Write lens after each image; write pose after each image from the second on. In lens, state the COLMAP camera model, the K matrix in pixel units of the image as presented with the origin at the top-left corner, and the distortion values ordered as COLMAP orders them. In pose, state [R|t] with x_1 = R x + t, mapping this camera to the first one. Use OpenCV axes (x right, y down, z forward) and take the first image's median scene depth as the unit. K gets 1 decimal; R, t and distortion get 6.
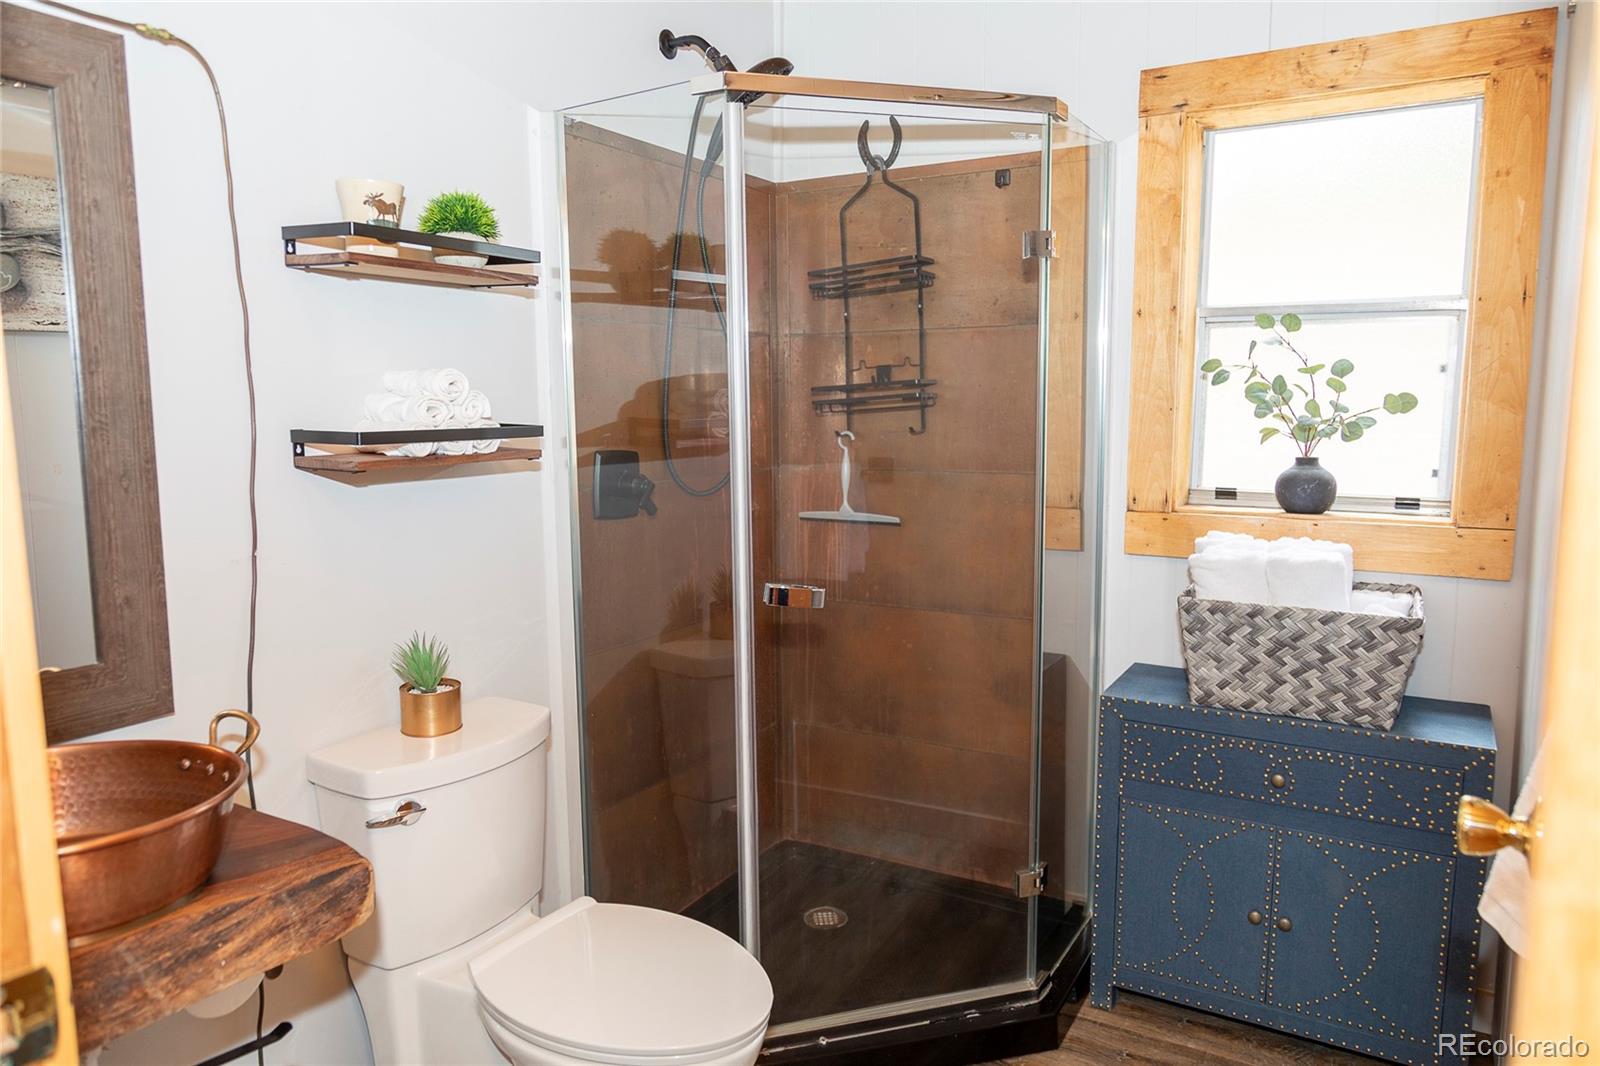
lens RADIAL K [[1091.4, 0, 805.4], [0, 1091.4, 545.8], [0, 0, 1]] dist [0.005793, 0.006625]
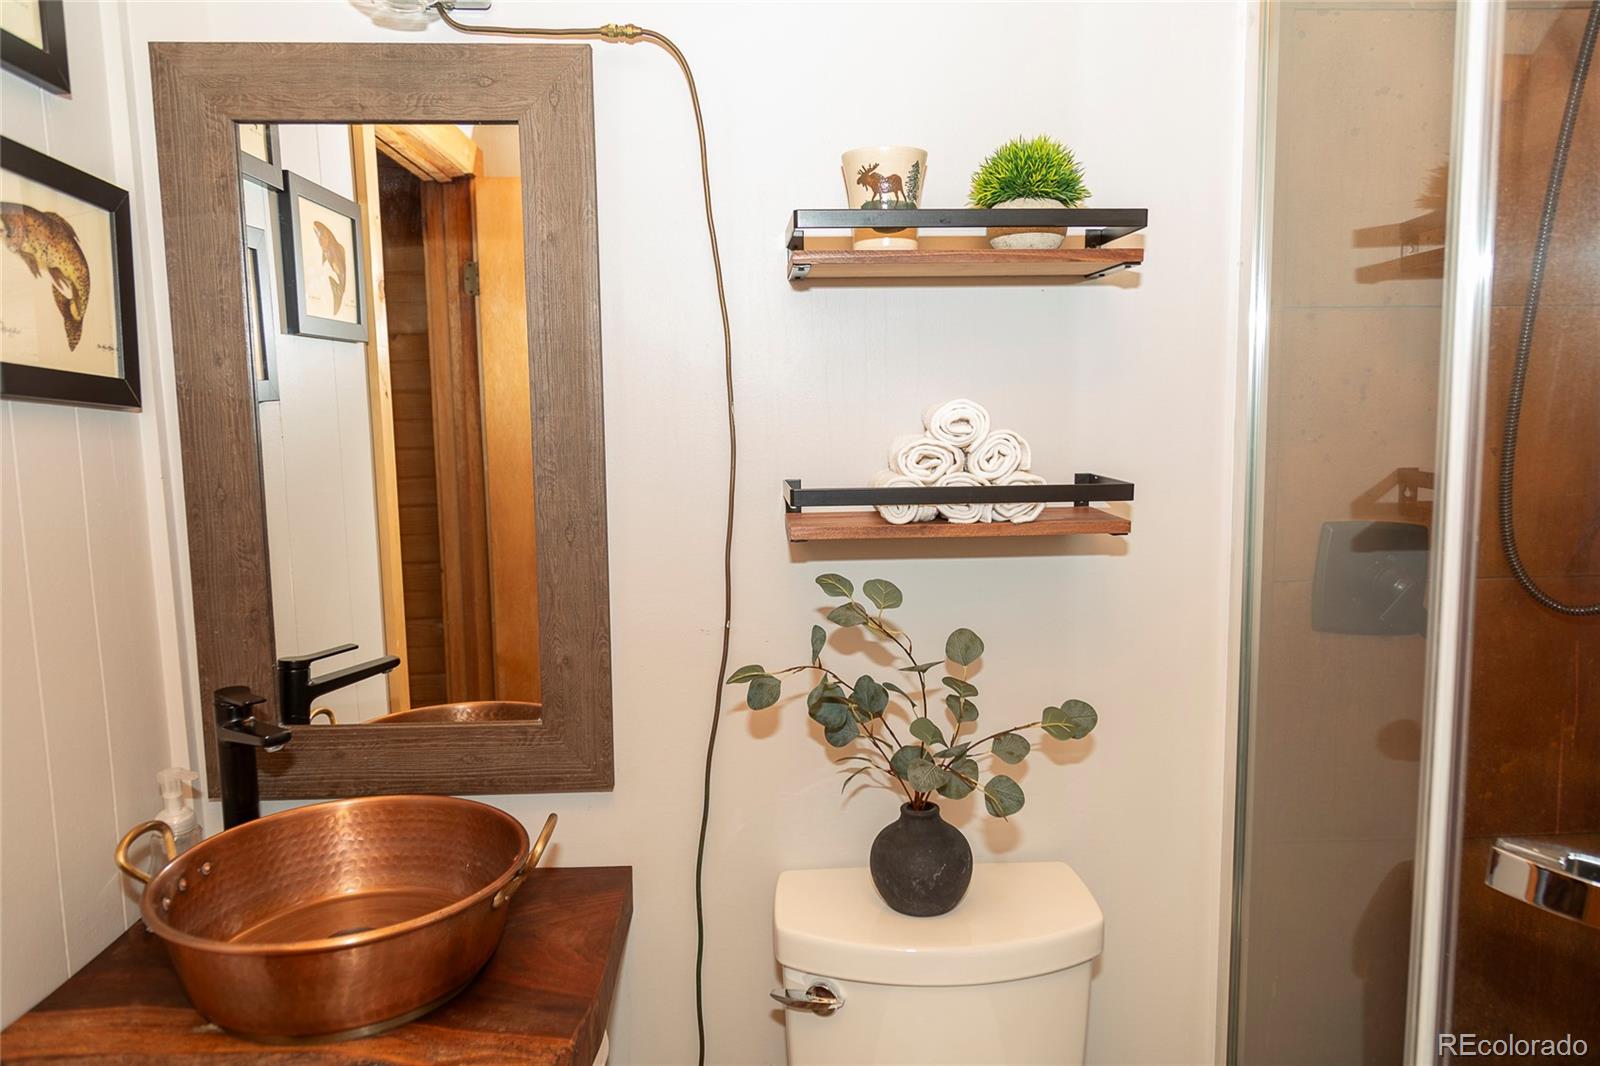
lens RADIAL K [[1051.5, 0, 809.4], [0, 1051.5, 548.6], [0, 0, 1]] dist [0.004374, 0.008714]
pose [[0.525291, 0.097592, -0.845307, 0.206202], [-0.103454, 0.993357, 0.050396, -0.096561], [0.844610, 0.060978, 0.531898, 0.596874]]
